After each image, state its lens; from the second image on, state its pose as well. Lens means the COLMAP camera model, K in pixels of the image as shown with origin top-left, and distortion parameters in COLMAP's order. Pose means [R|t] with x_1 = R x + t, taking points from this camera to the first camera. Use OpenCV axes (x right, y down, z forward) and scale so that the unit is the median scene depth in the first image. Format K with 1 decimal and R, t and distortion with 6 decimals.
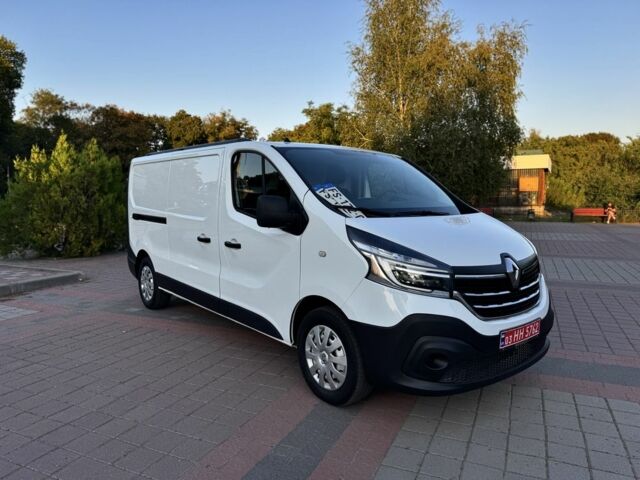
lens RADIAL K [[455.7, 0, 320.1], [0, 455.7, 241.2], [0, 0, 1]] dist [0.043845, -0.054273]
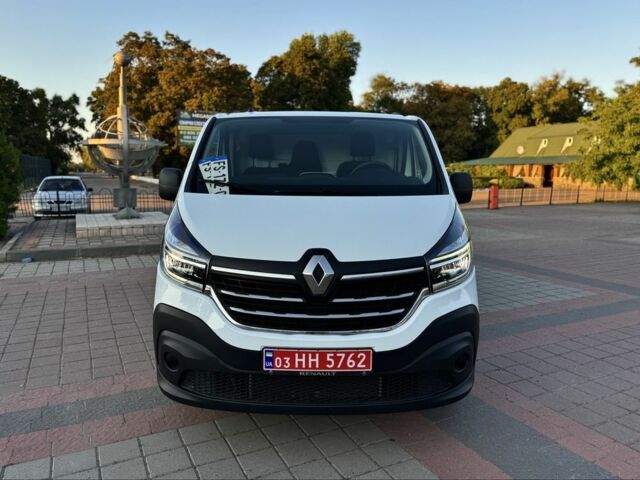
lens RADIAL K [[477.6, 0, 320.0], [0, 477.6, 240.0], [0, 0, 1]] dist [0.040845, -0.044925]
pose [[0.777984, 0.094197, -0.621183, 0.108889], [-0.068191, 0.995516, 0.065558, -0.004676], [0.624573, -0.008644, 0.780919, 0.050441]]
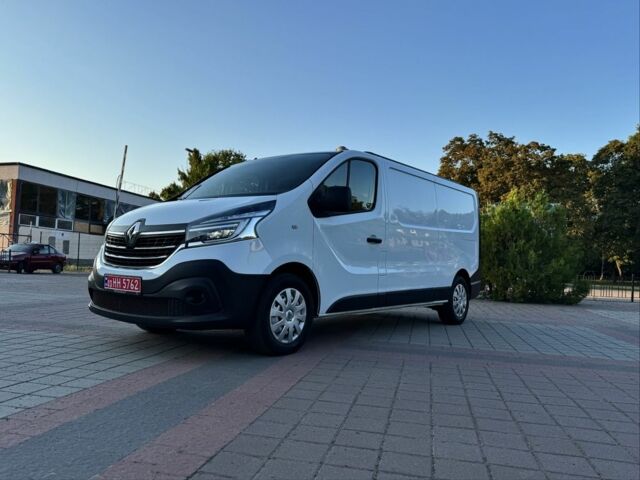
lens RADIAL K [[493.3, 0, 320.7], [0, 493.3, 243.2], [0, 0, 1]] dist [0.066772, -0.099966]
pose [[0.213828, -0.031240, -0.976372, 0.218664], [-0.135212, 0.988922, -0.061253, 0.013142], [0.967469, 0.145114, 0.207235, 0.148093]]
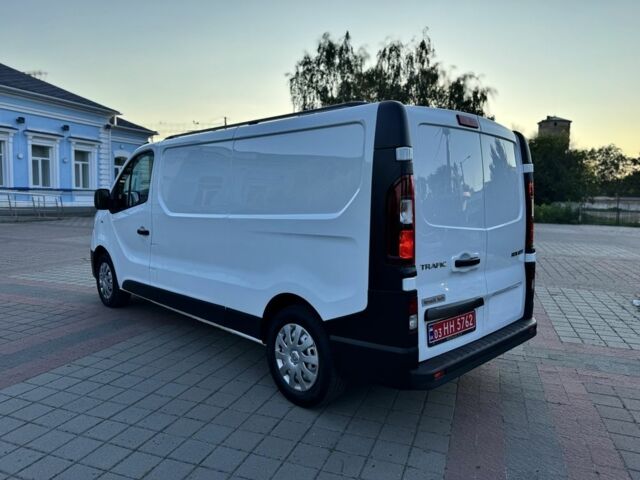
lens RADIAL K [[462.7, 0, 322.9], [0, 462.7, 238.1], [0, 0, 1]] dist [0.001911, 0.000897]
pose [[-0.996148, -0.009973, -0.087122, -0.029036], [-0.026502, 0.981292, 0.190692, -0.038695], [0.083591, 0.192266, -0.977776, 0.401226]]
